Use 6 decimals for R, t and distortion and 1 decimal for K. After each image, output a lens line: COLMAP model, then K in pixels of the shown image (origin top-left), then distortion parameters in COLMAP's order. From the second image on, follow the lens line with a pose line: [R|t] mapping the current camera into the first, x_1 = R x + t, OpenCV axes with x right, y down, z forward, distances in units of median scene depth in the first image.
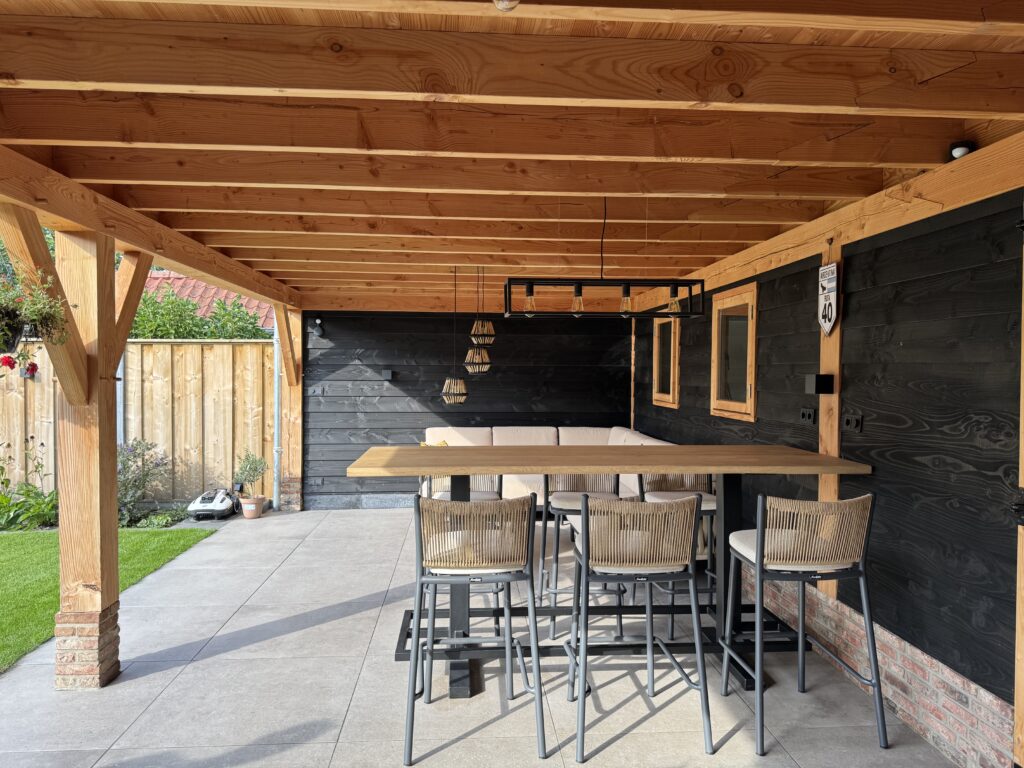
lens RADIAL K [[723.9, 0, 512.0], [0, 723.9, 384.0], [0, 0, 1]] dist [0.034869, -0.038973]
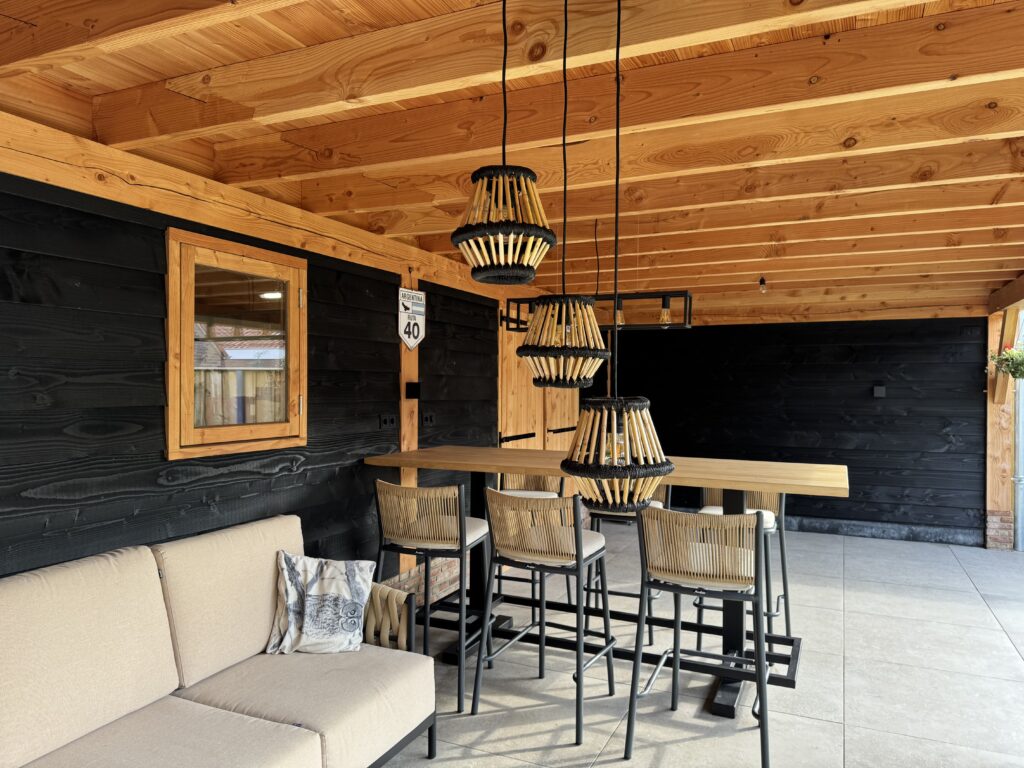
lens RADIAL K [[723.5, 0, 509.9], [0, 723.5, 383.7], [0, 0, 1]] dist [0.101847, -0.137751]
pose [[-0.881572, -0.009435, 0.471956, -0.302794], [-0.002051, 0.999867, 0.016157, -0.034801], [-0.472046, 0.013276, -0.881474, 2.262640]]
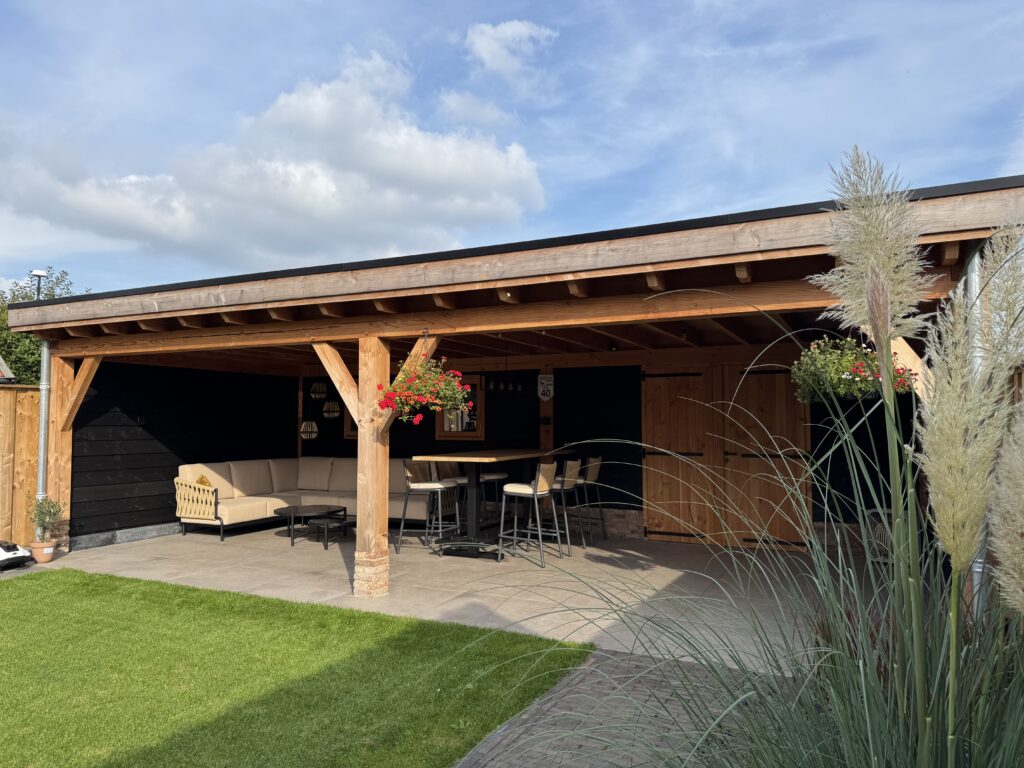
lens RADIAL K [[718.5, 0, 508.8], [0, 718.5, 387.0], [0, 0, 1]] dist [0.112934, -0.158311]
pose [[0.509714, 0.037119, 0.859543, -2.072193], [0.017501, 0.998415, -0.053495, 0.014864], [-0.860166, 0.042310, 0.508256, -0.192766]]
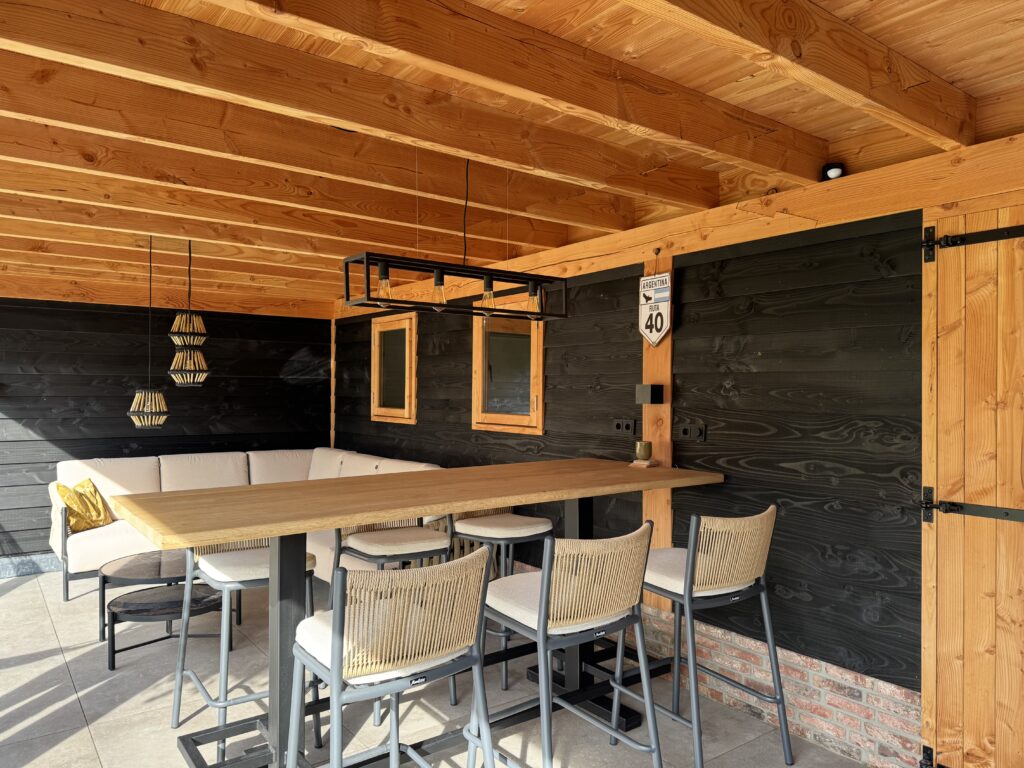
lens RADIAL K [[719.1, 0, 513.6], [0, 719.1, 387.8], [0, 0, 1]] dist [0.090018, -0.109128]
pose [[0.840712, -0.000148, 0.541482, -0.304931], [0.009074, 0.999863, -0.013815, 0.003840], [-0.541406, 0.016528, 0.840599, 0.318736]]
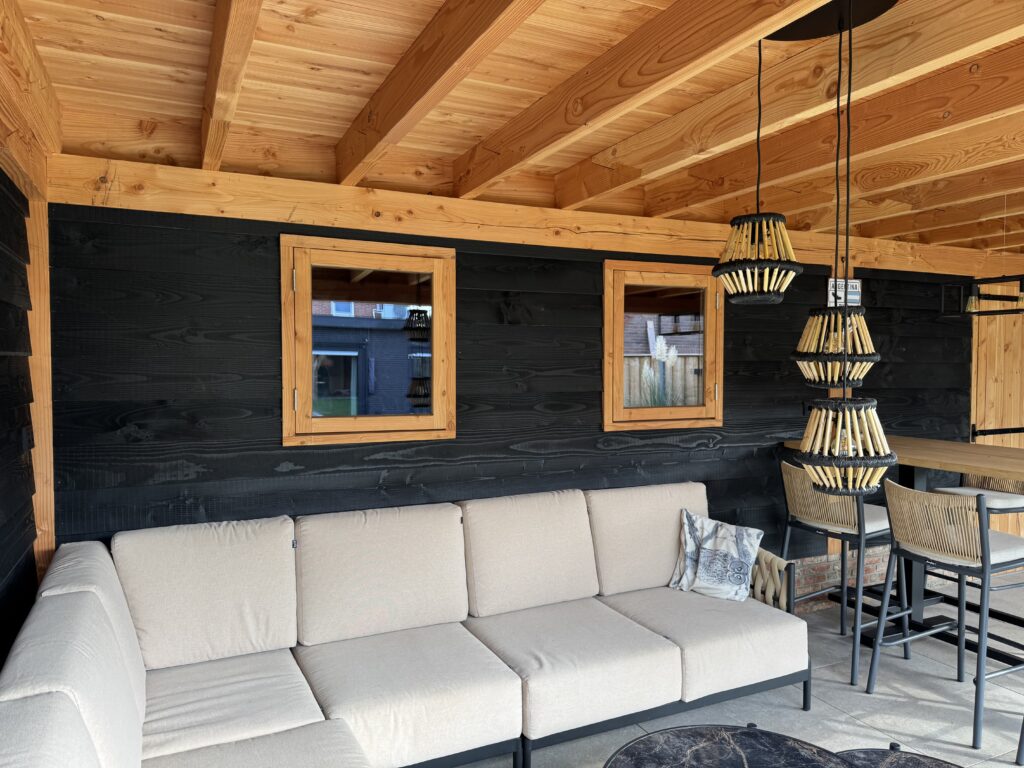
lens RADIAL K [[718.5, 0, 508.8], [0, 718.5, 387.0], [0, 0, 1]] dist [0.112934, -0.158311]
pose [[-0.365691, -0.036765, 0.930010, -0.561866], [0.013875, 0.998893, 0.044943, -0.055414], [-0.930633, 0.029339, -0.364776, 2.254188]]
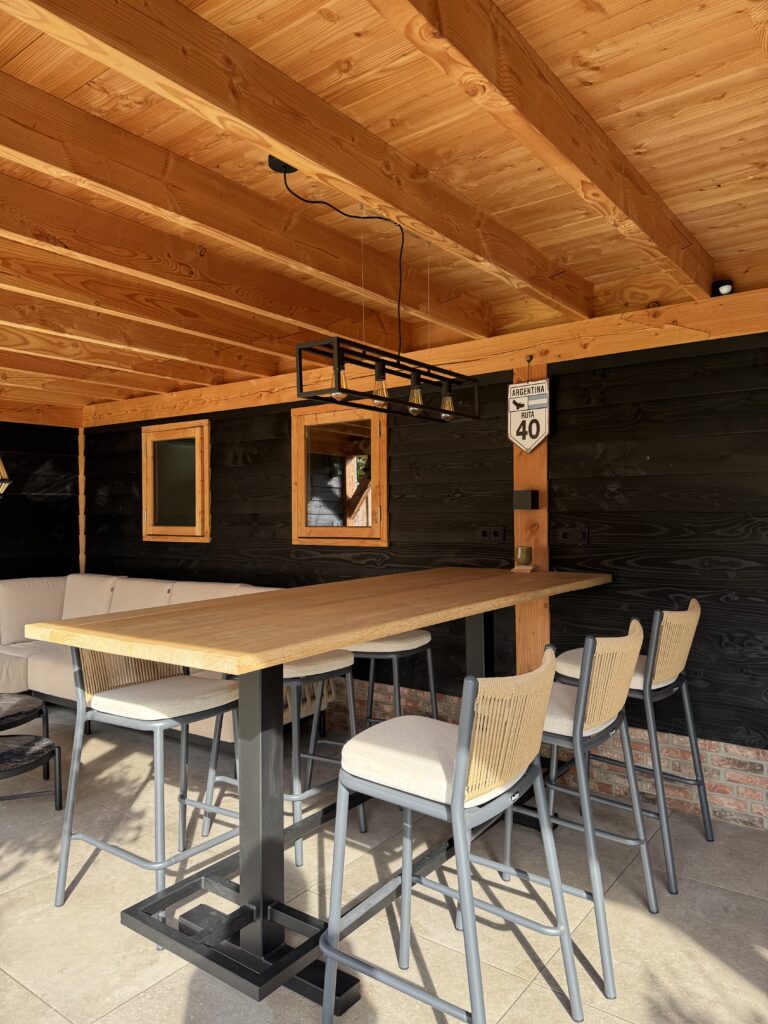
lens RADIAL K [[719.1, 0, 384.0], [0, 719.1, 512.0], [0, 0, 1]] dist [0.090018, -0.109128]
pose [[0.651297, -0.011504, 0.758736, -0.527688], [0.027554, 0.999584, -0.008497, 0.022777], [-0.758323, 0.026440, 0.651343, 0.581117]]
